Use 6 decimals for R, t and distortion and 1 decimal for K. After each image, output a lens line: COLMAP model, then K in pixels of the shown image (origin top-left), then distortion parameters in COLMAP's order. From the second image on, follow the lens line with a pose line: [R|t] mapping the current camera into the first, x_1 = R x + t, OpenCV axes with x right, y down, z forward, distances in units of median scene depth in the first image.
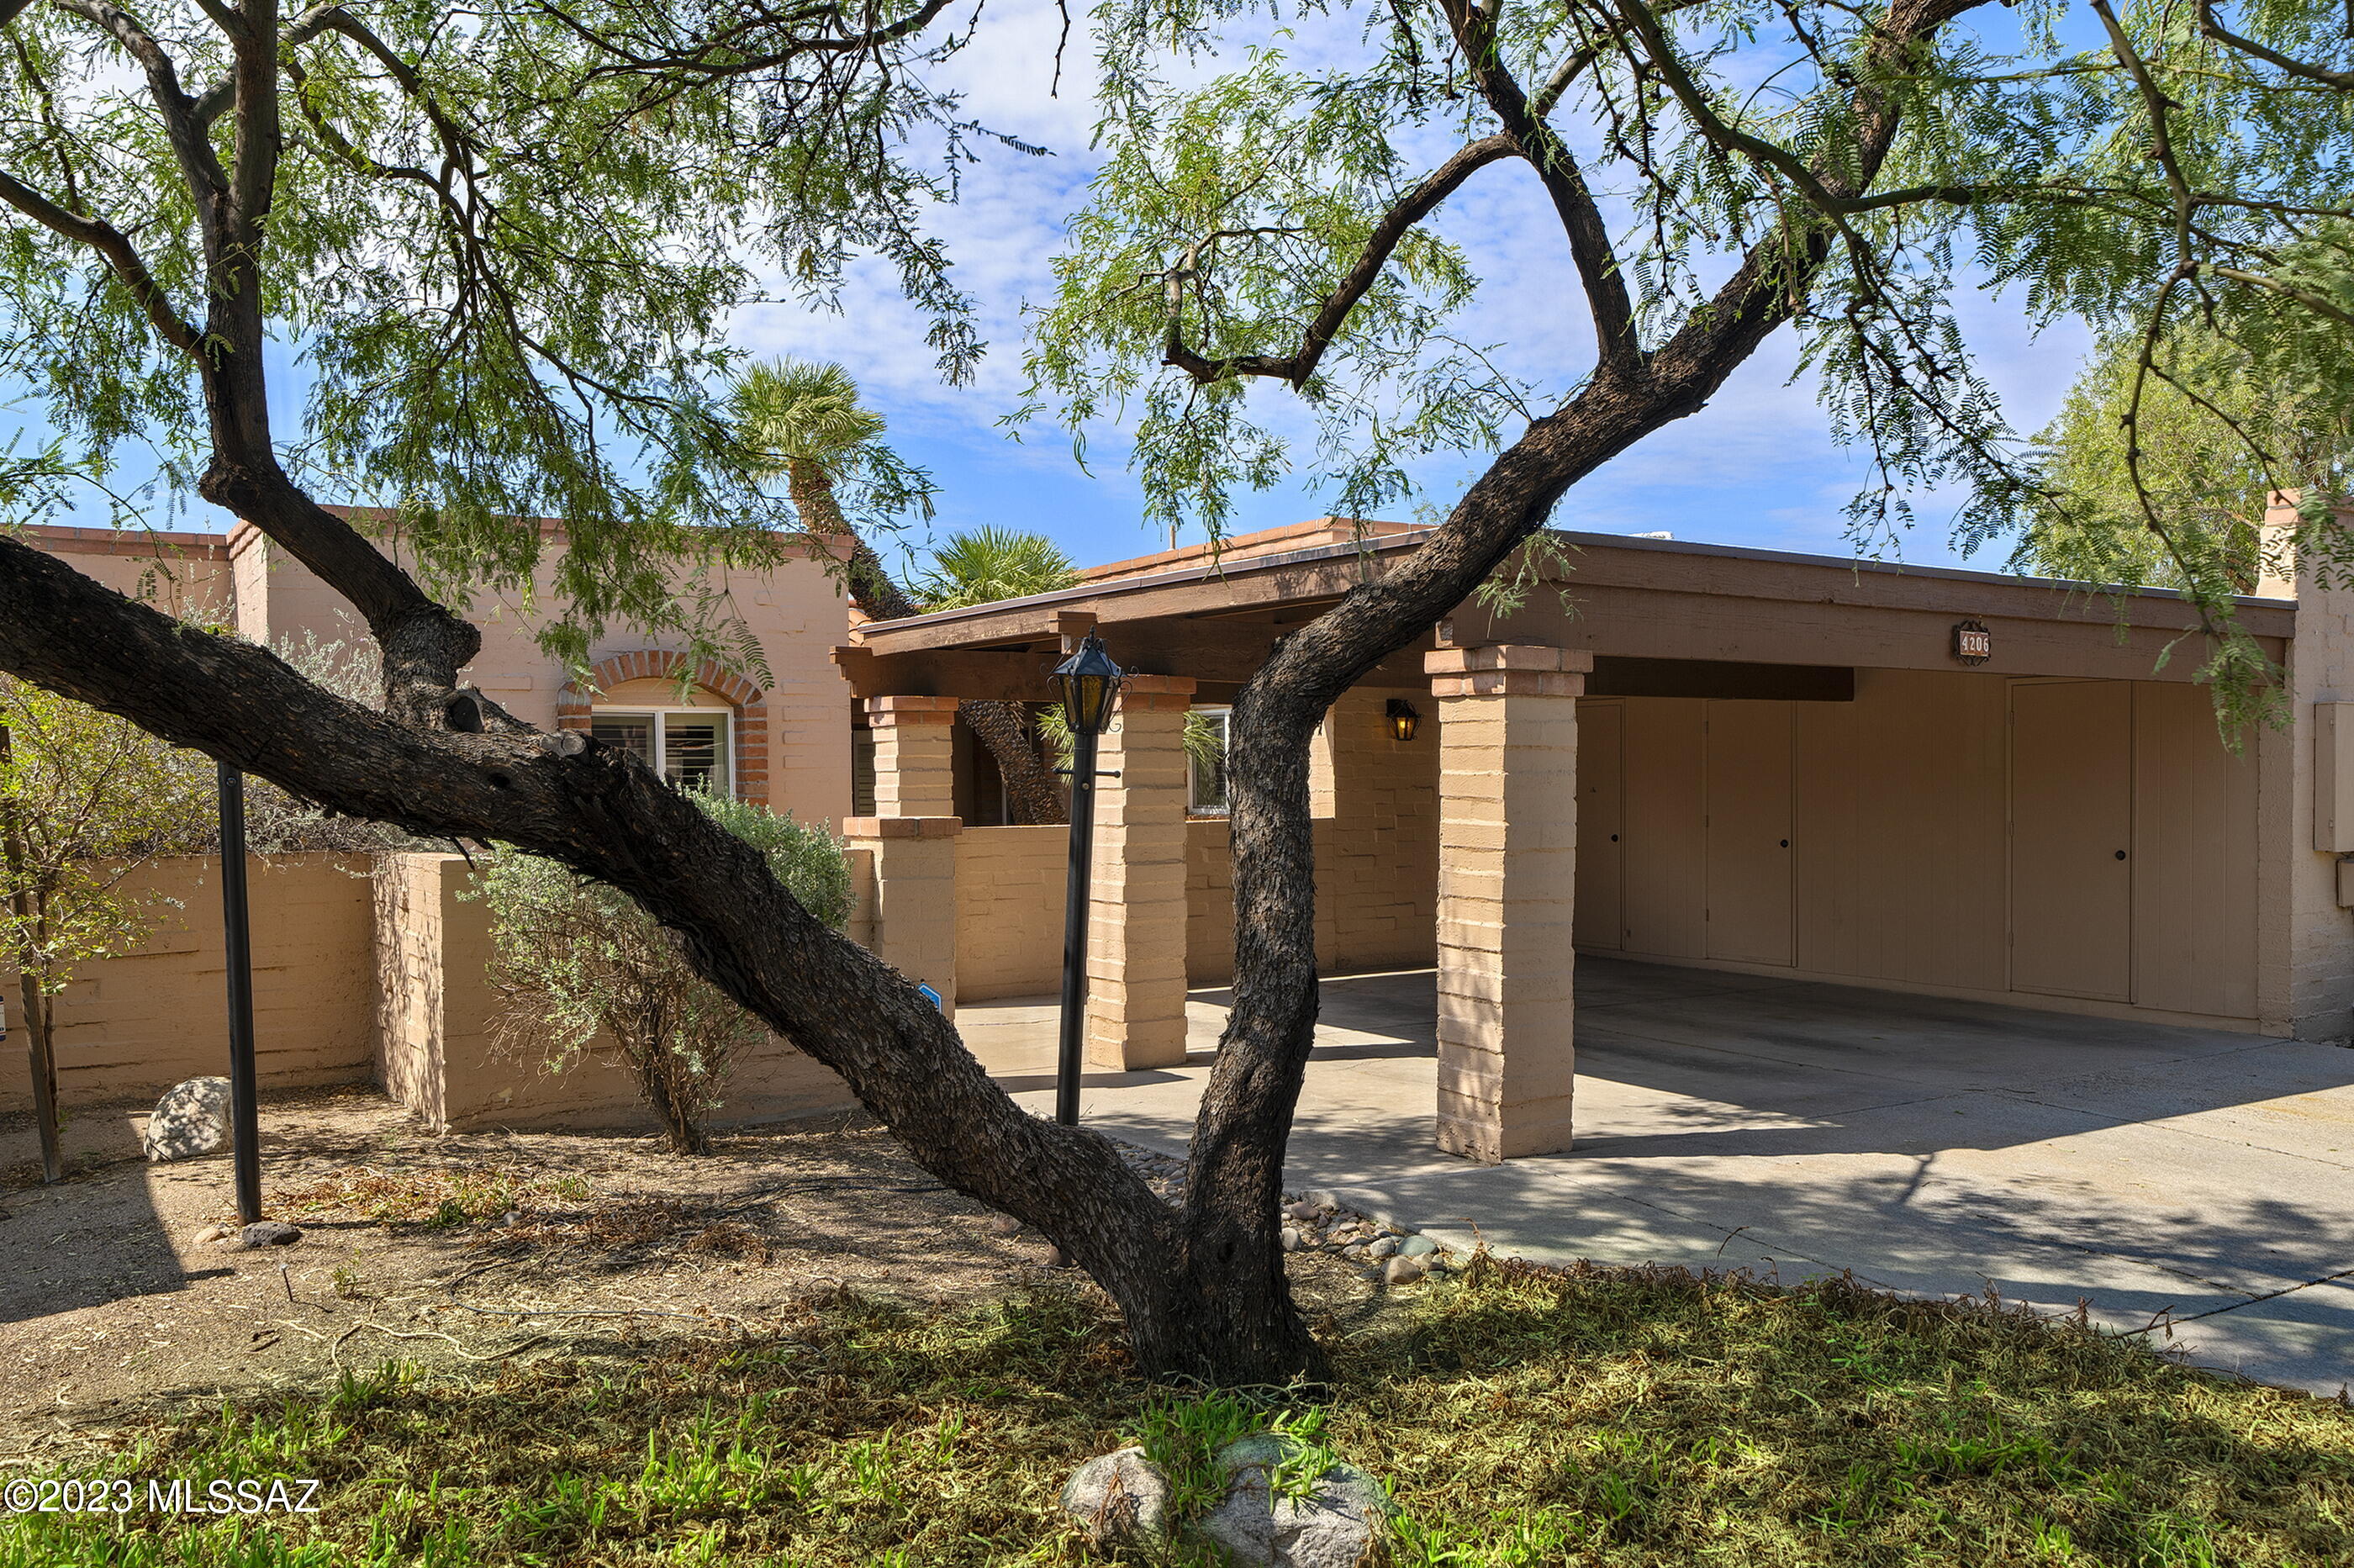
lens RADIAL K [[1647.6, 0, 1179.7], [0, 1647.6, 786.9], [0, 0, 1]] dist [-0.002643, -0.000200]
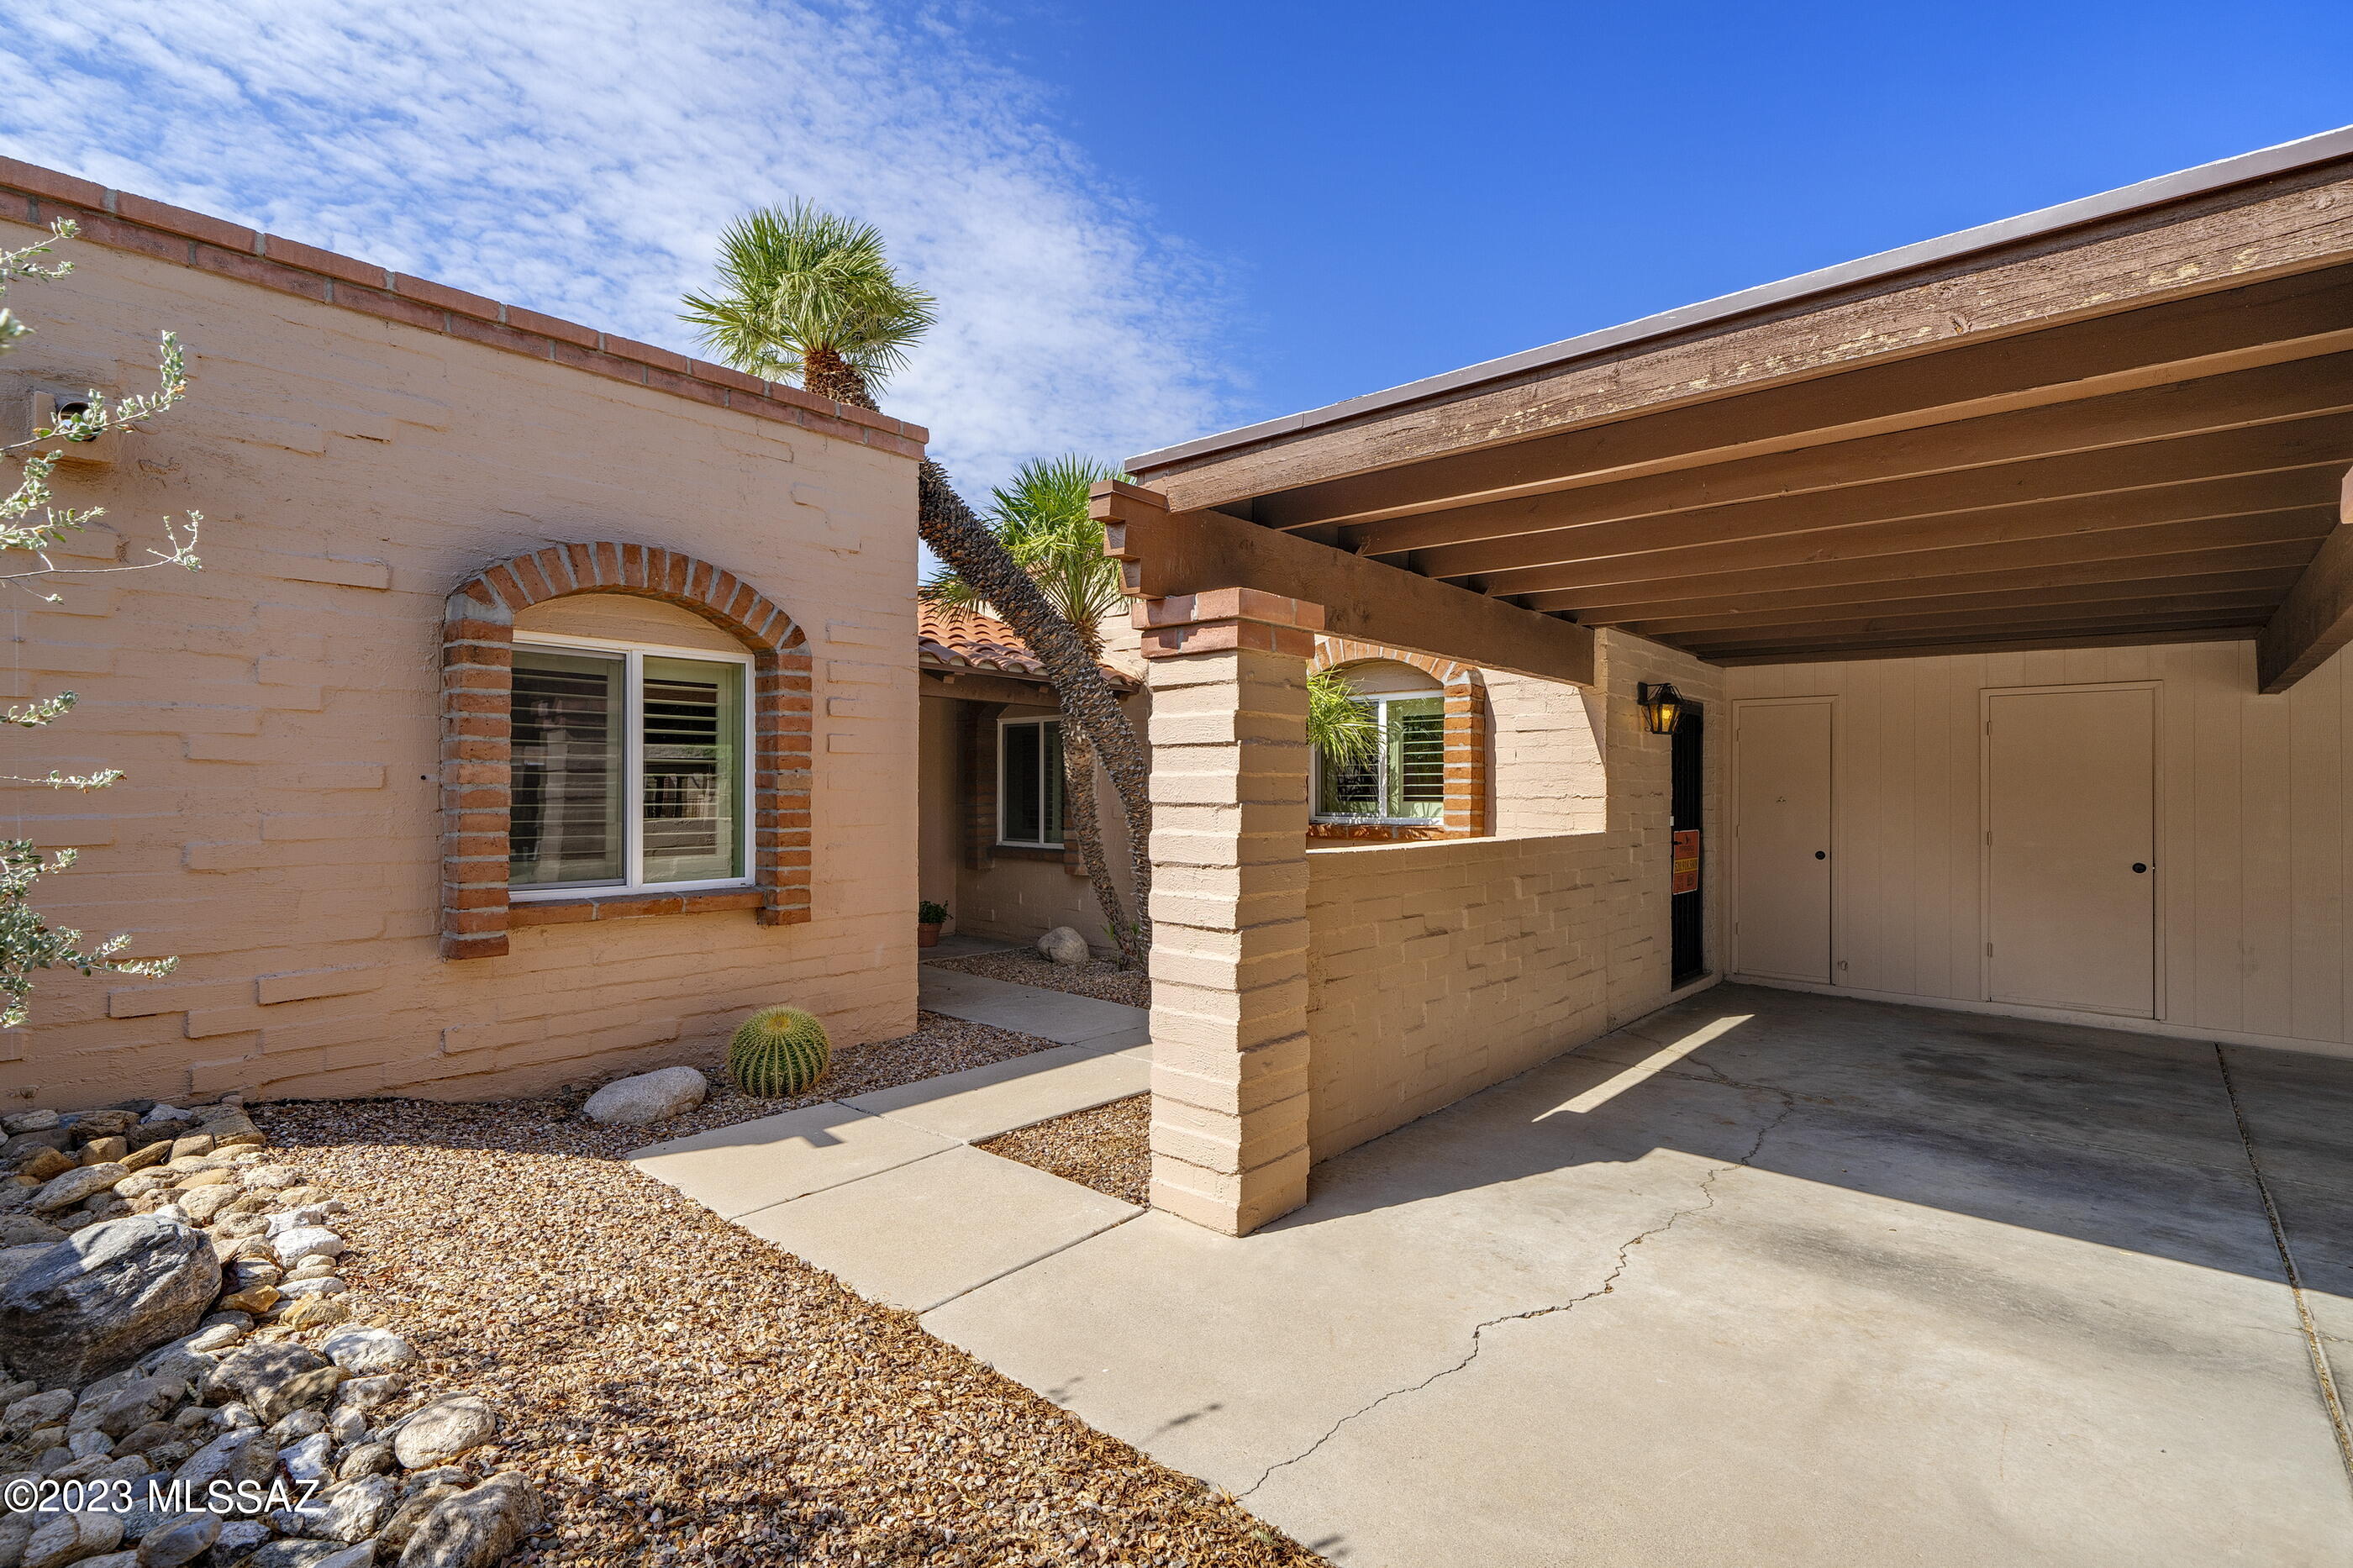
lens RADIAL K [[1077.4, 0, 1168.5], [0, 1077.4, 783.4], [0, 0, 1]] dist [0.002501, 0.000157]
pose [[0.968675, 0.014932, 0.247882, -0.220378], [-0.011318, 0.999808, -0.016000, 0.006457], [-0.248073, 0.012694, 0.968658, 0.562129]]
